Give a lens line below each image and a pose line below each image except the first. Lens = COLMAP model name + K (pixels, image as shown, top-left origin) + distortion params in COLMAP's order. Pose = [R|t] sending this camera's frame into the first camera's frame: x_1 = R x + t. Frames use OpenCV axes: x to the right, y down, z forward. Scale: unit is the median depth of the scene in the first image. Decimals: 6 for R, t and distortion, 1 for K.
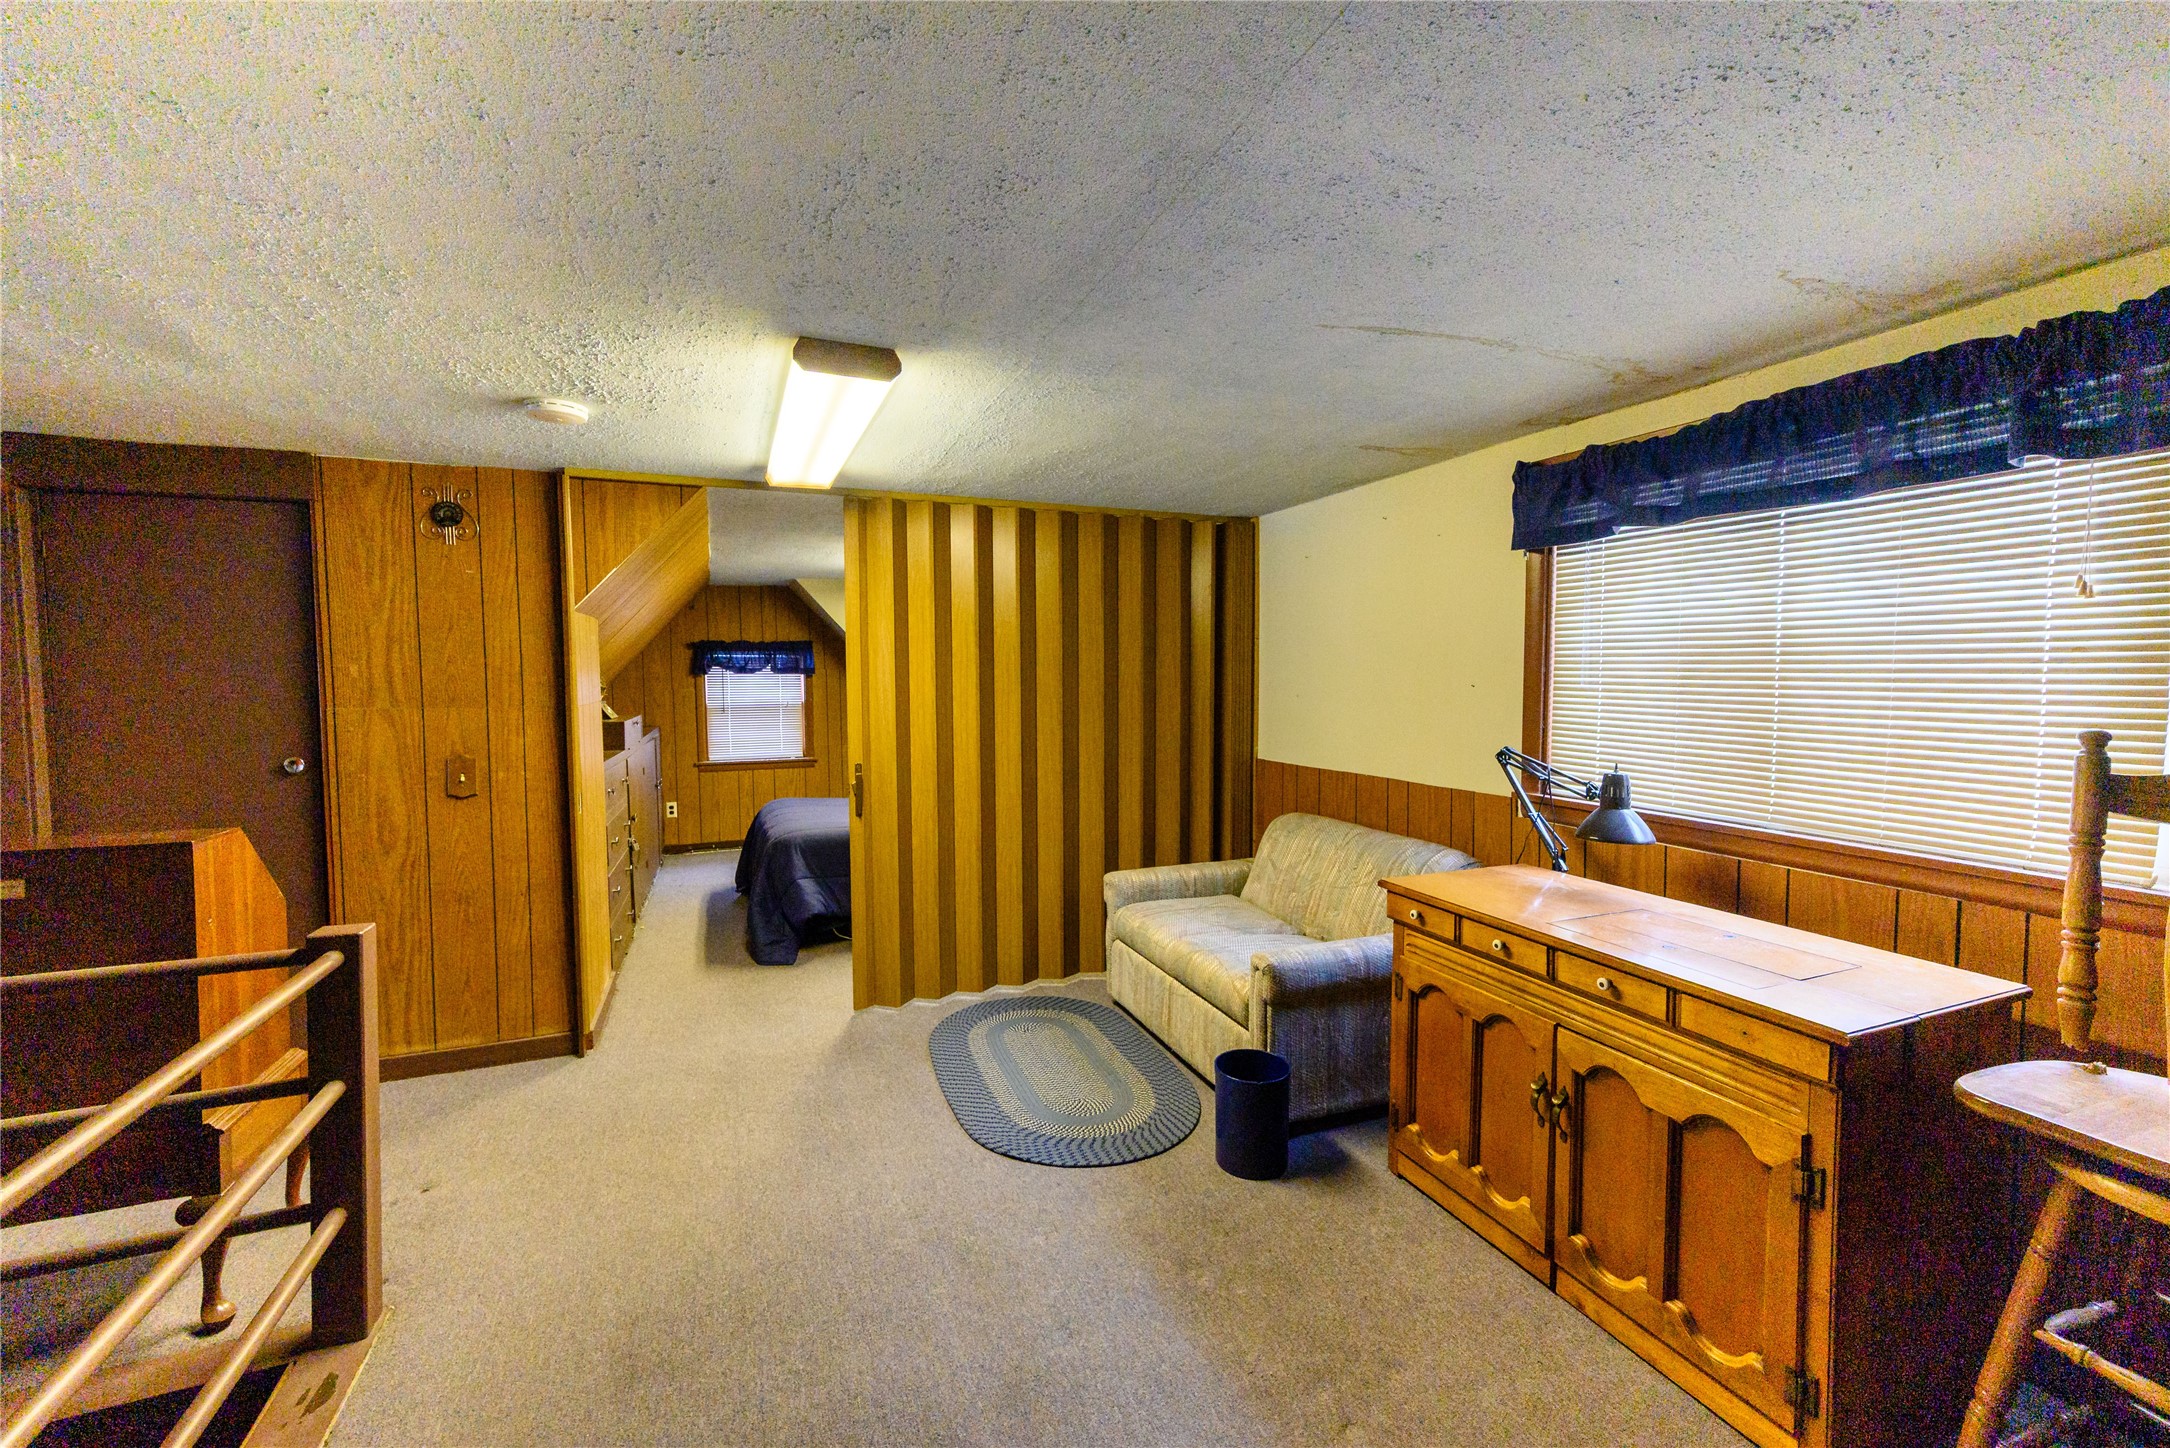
lens RADIAL K [[896.0, 0, 1085.0], [0, 896.0, 724.0], [0, 0, 1]] dist [-0.000679, -0.000050]
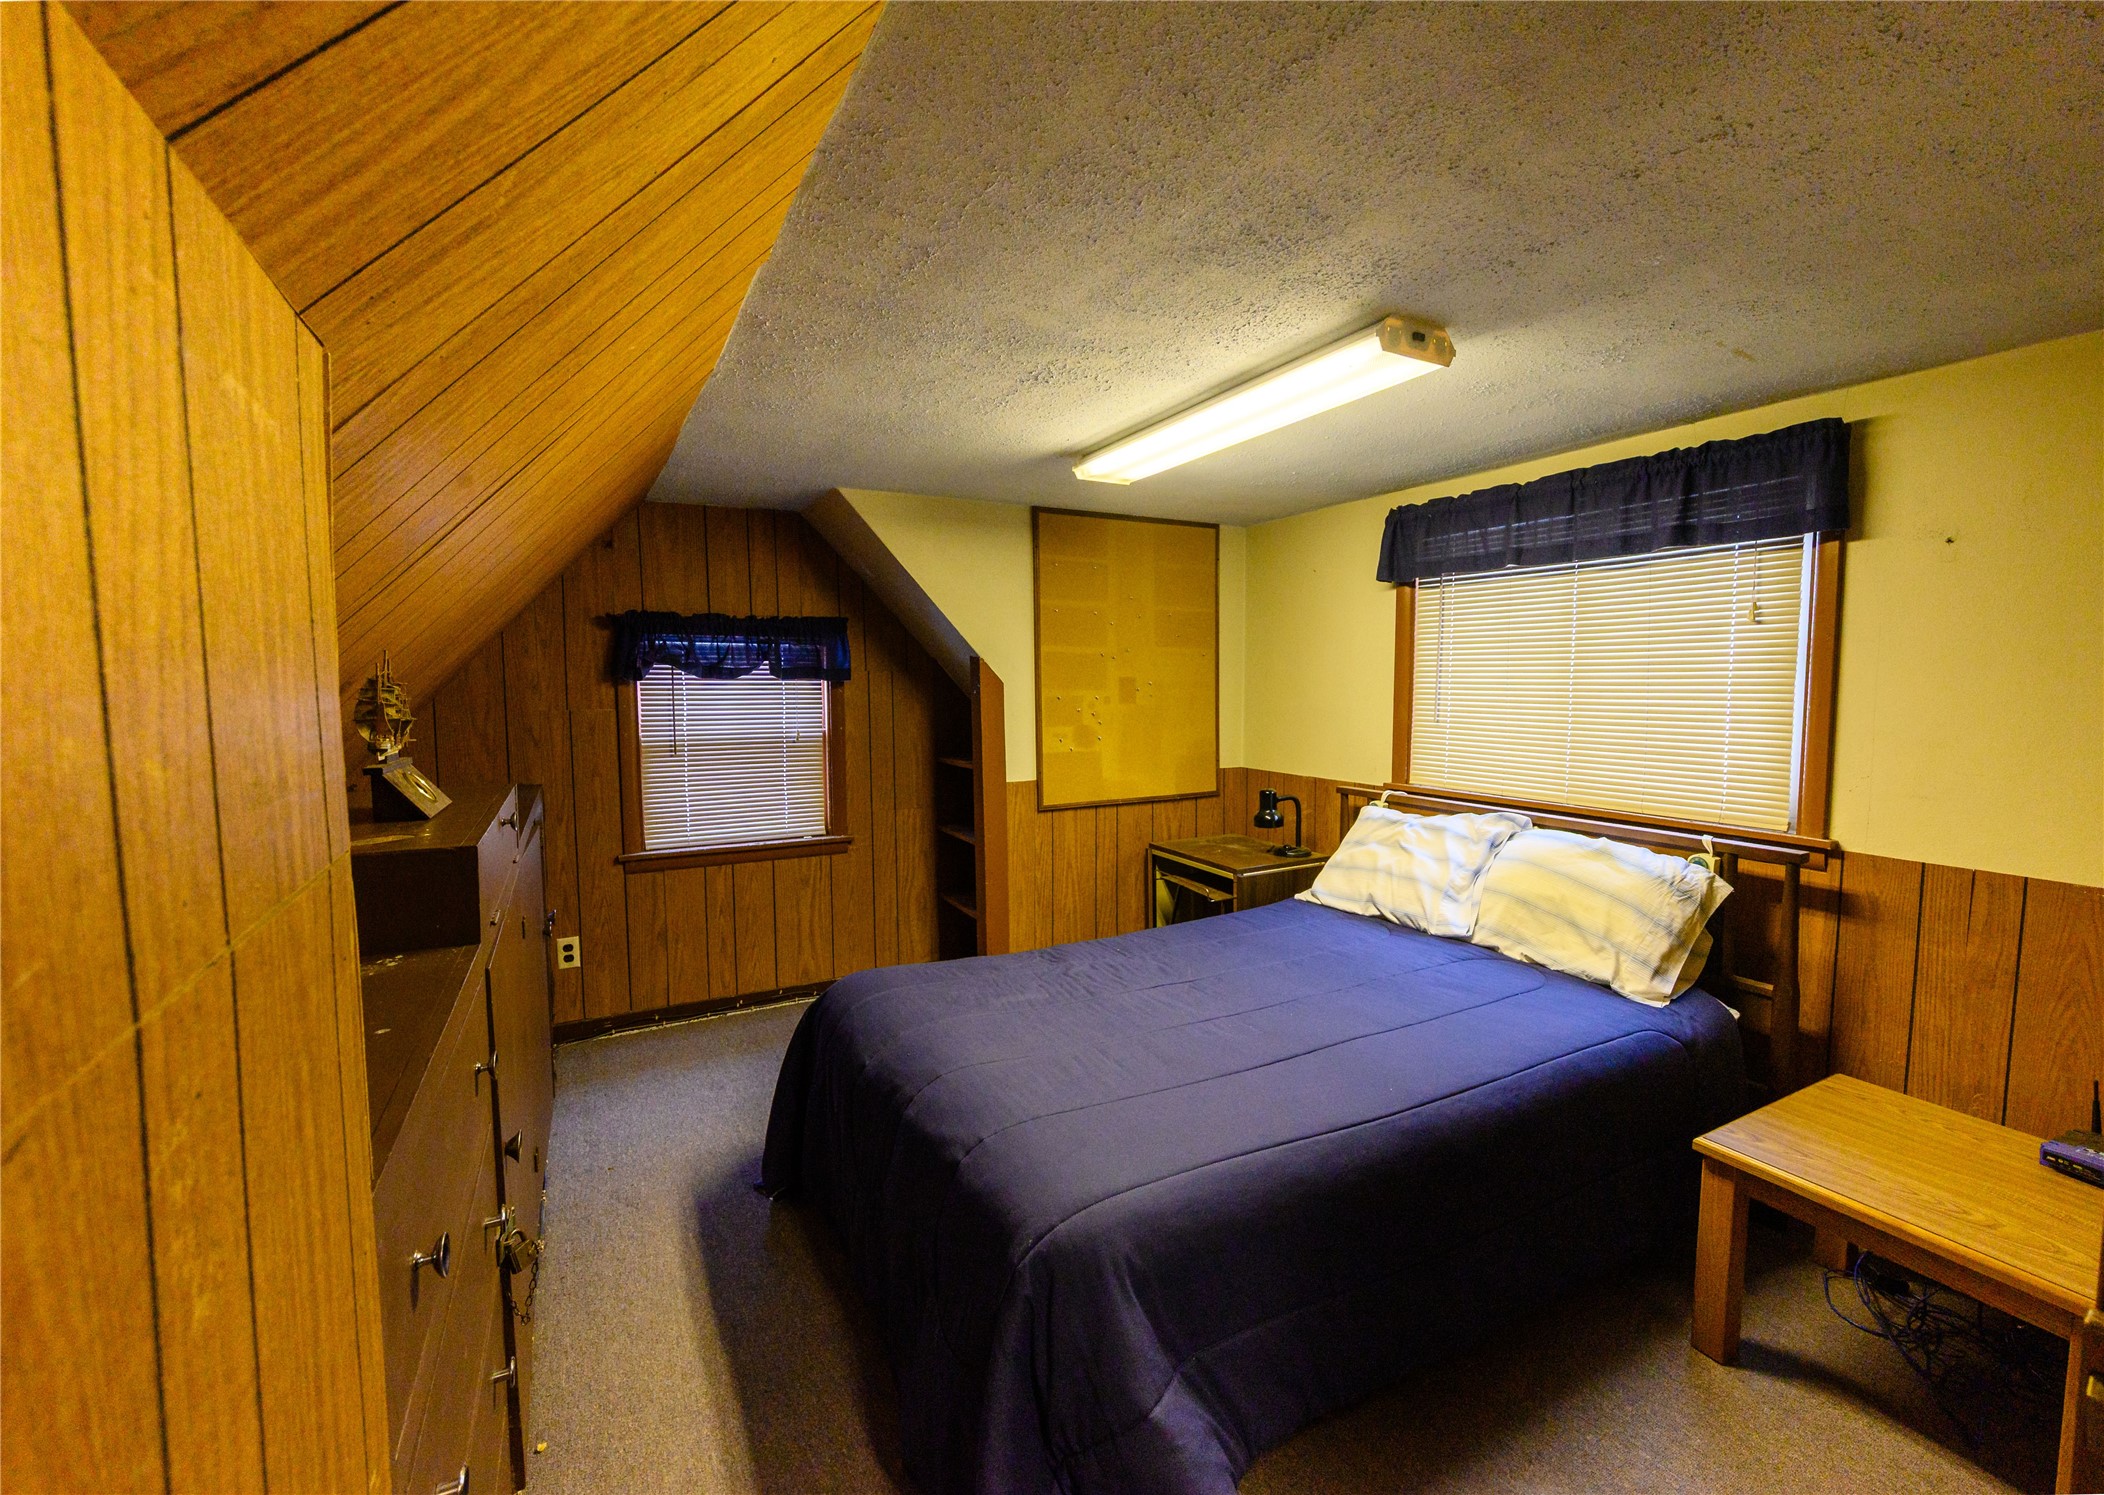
lens RADIAL K [[828.8, 0, 1052.0], [0, 828.8, 747.5], [0, 0, 1]] dist [-0.000044, -0.000012]
pose [[0.992152, -0.013962, 0.124254, -0.248664], [0.014525, 0.999888, -0.003622, -0.012316], [-0.124189, 0.005399, 0.992244, 0.505339]]
